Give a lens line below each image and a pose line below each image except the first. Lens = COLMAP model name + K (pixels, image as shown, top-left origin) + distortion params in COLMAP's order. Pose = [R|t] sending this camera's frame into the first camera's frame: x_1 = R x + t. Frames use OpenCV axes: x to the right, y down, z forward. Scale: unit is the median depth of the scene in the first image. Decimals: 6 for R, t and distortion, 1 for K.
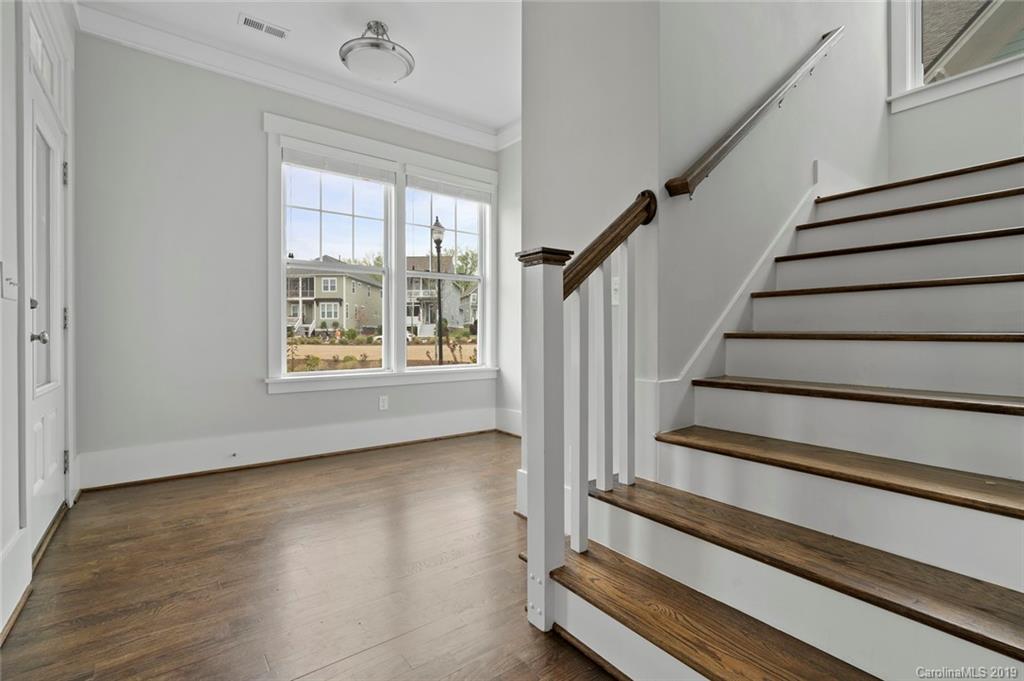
lens RADIAL K [[461.0, 0, 511.7], [0, 461.0, 333.9], [0, 0, 1]] dist [0.002711, 0.000499]
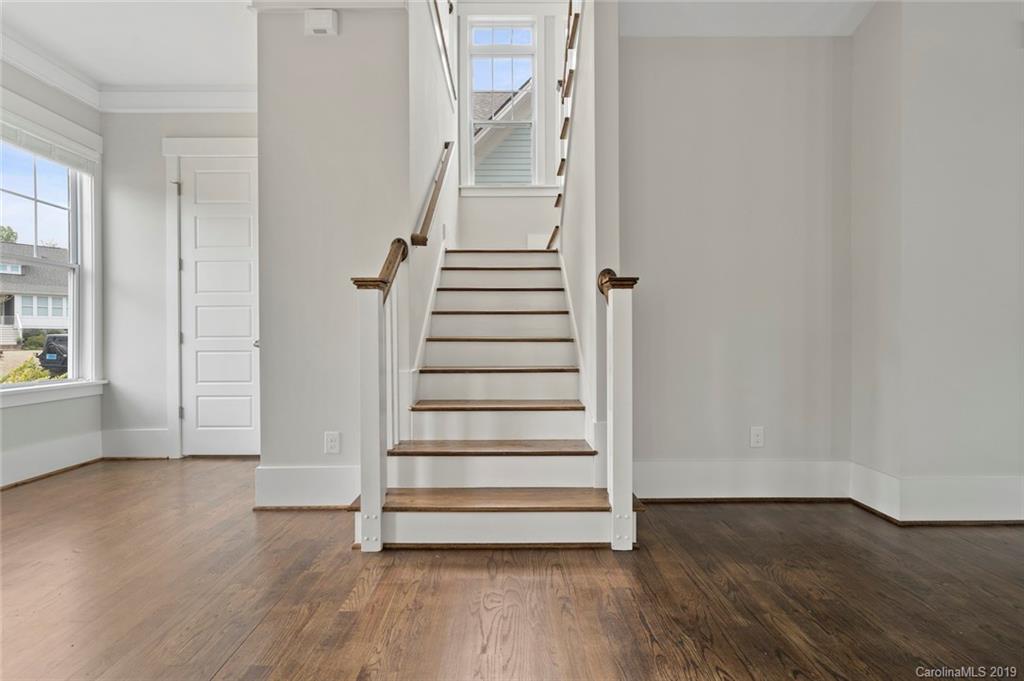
lens RADIAL K [[466.3, 0, 506.8], [0, 466.3, 337.4], [0, 0, 1]] dist [-0.001969, 0.000601]
pose [[0.600055, -0.001783, 0.799957, -0.451847], [0.001843, 0.999998, 0.000846, -0.003402], [-0.799957, 0.000967, 0.600057, -0.087990]]
